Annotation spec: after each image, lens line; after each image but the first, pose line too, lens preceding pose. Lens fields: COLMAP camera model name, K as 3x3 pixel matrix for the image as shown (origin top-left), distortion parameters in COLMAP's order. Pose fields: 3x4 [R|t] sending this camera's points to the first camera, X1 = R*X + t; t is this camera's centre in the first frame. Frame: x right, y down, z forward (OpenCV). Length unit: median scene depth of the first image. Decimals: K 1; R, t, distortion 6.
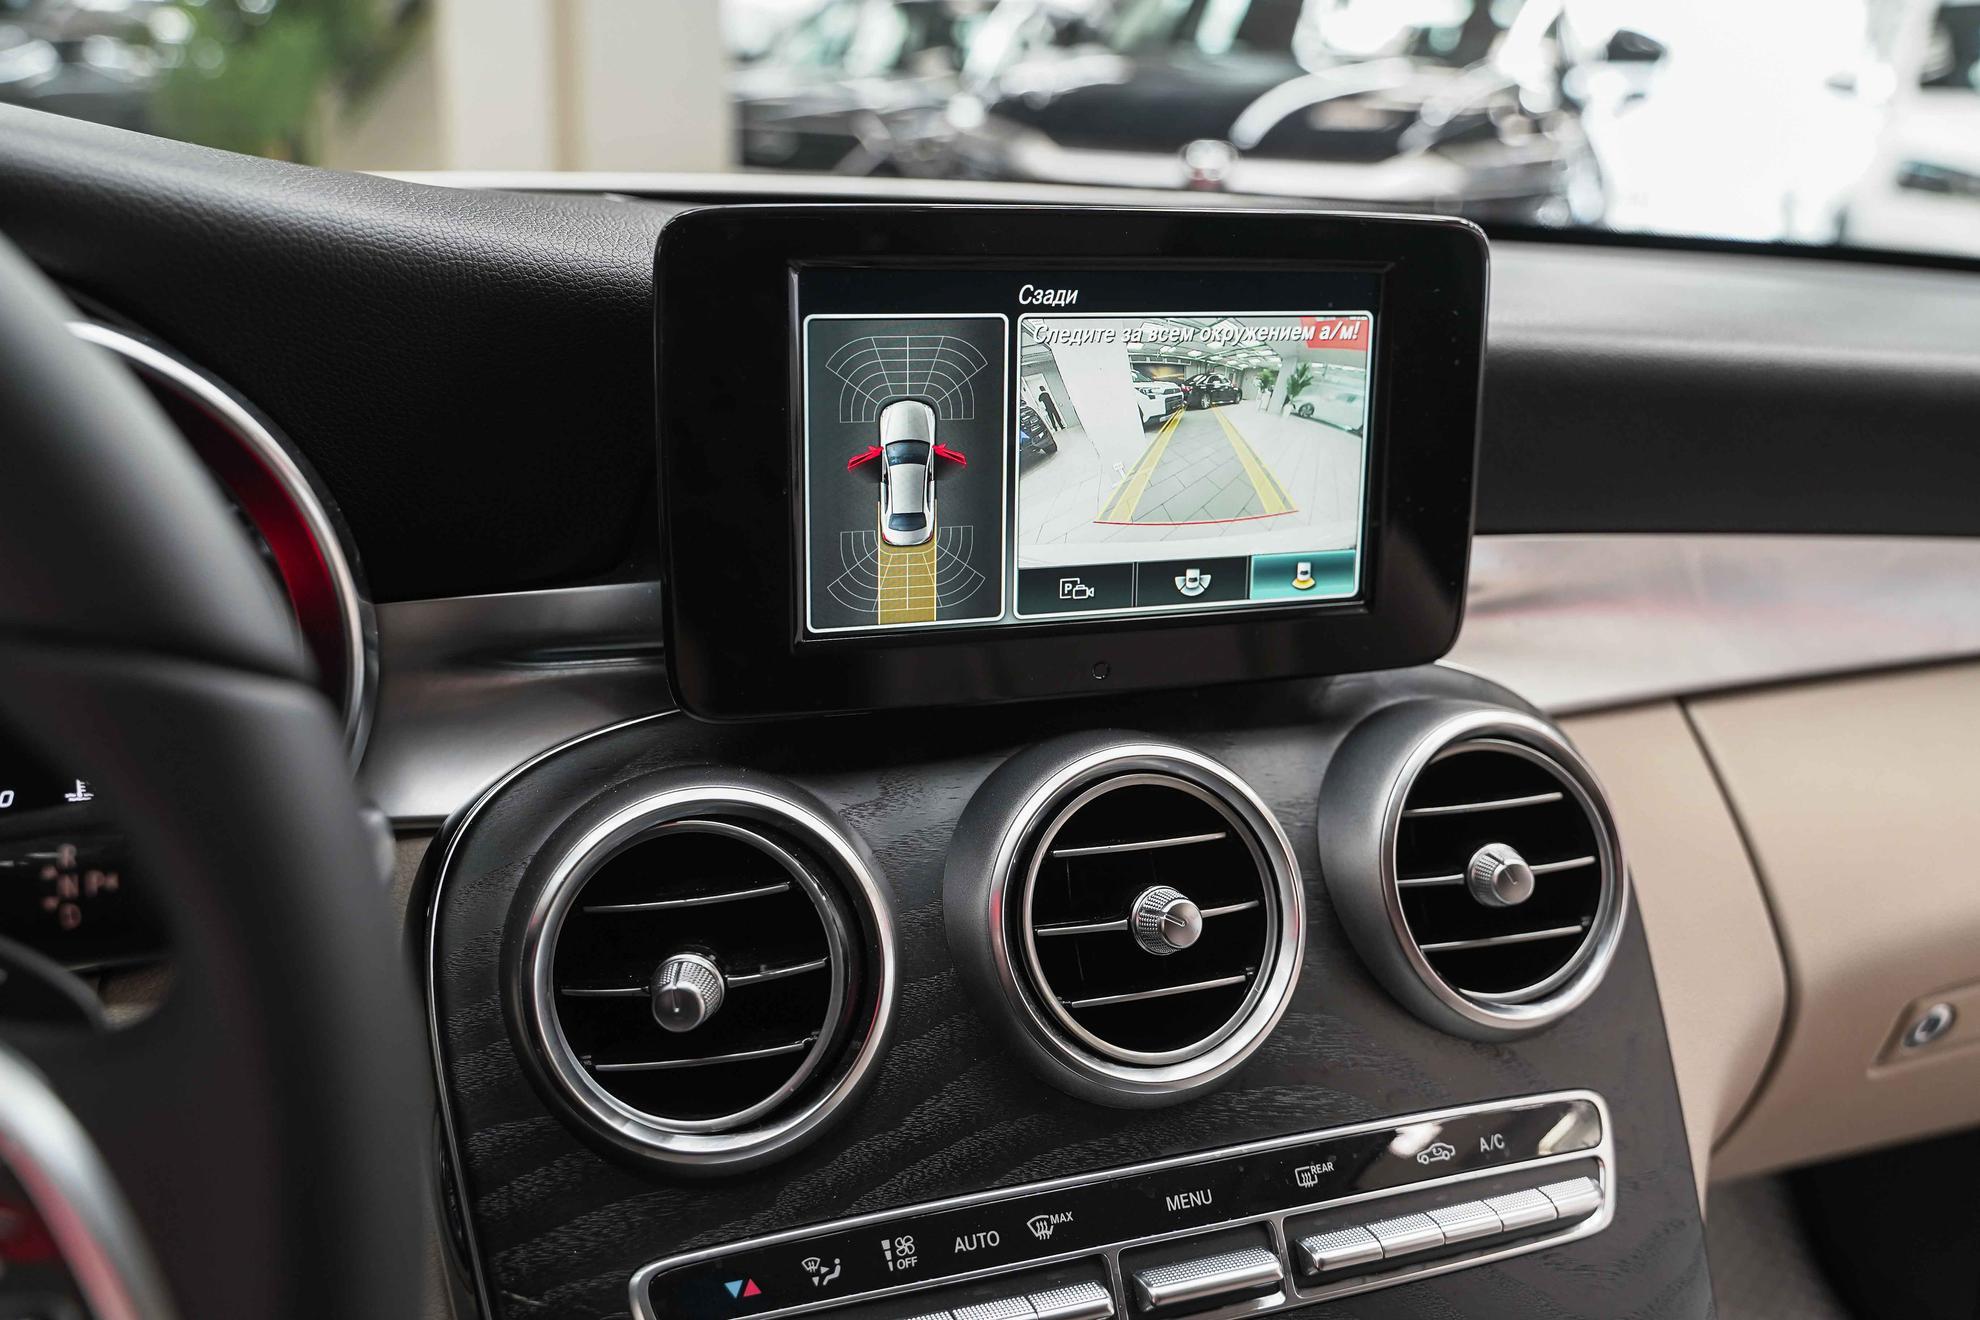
lens RADIAL K [[1613.7, 0, 953.5], [0, 1613.7, 617.9], [0, 0, 1]] dist [-0.015610, 0.016864]
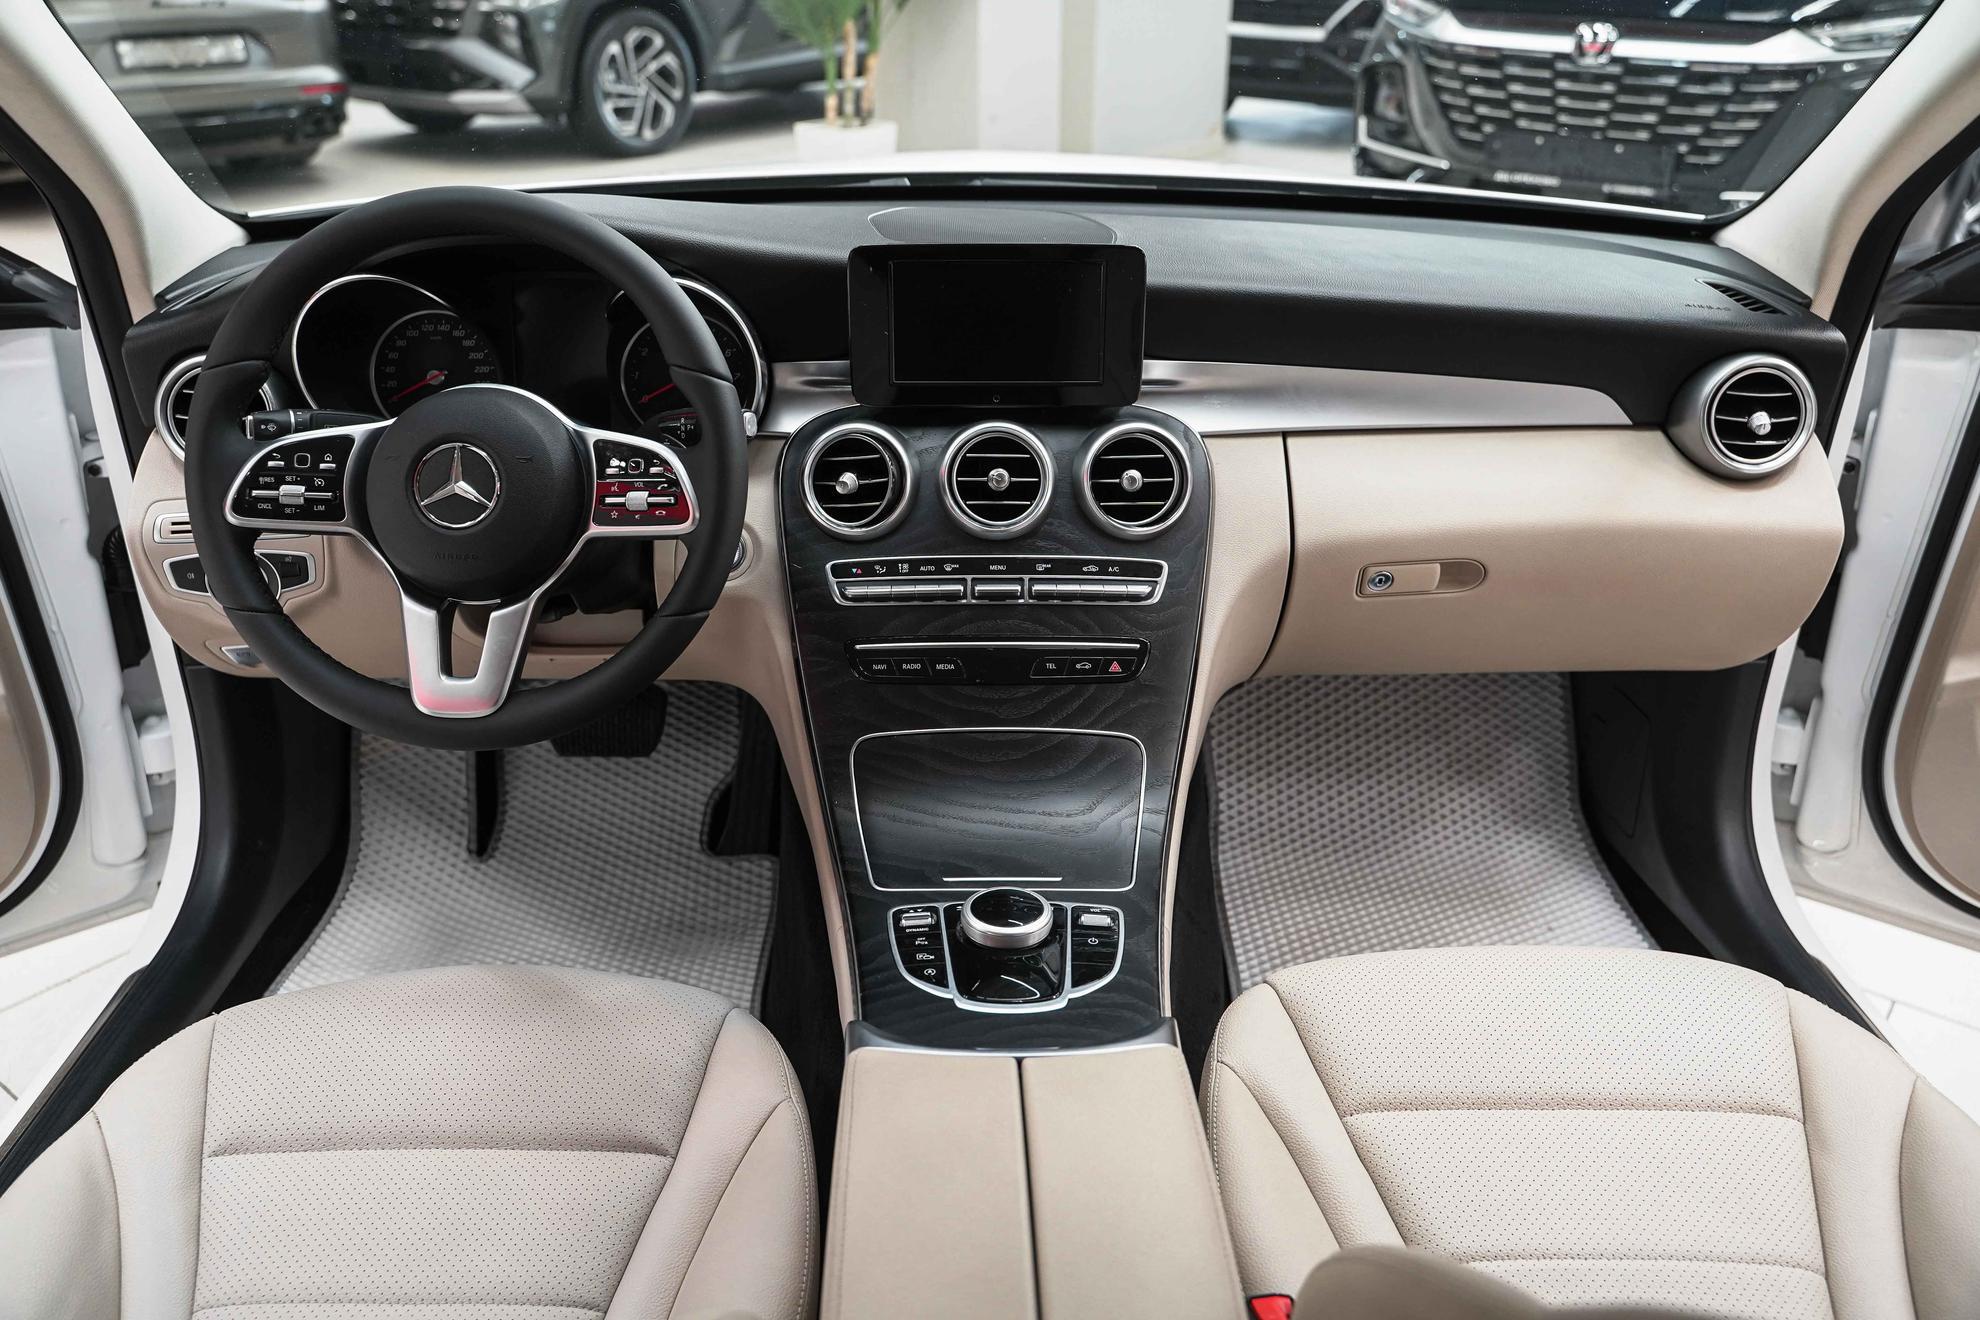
lens RADIAL K [[1613.7, 0, 1002.1], [0, 1613.7, 655.8], [0, 0, 1]] dist [-0.015610, 0.016864]
pose [[0.955965, 0.102457, -0.275014, 1.023526], [-0.061687, 0.986296, 0.153017, 0.046217], [0.286923, -0.129315, 0.949185, -1.988472]]
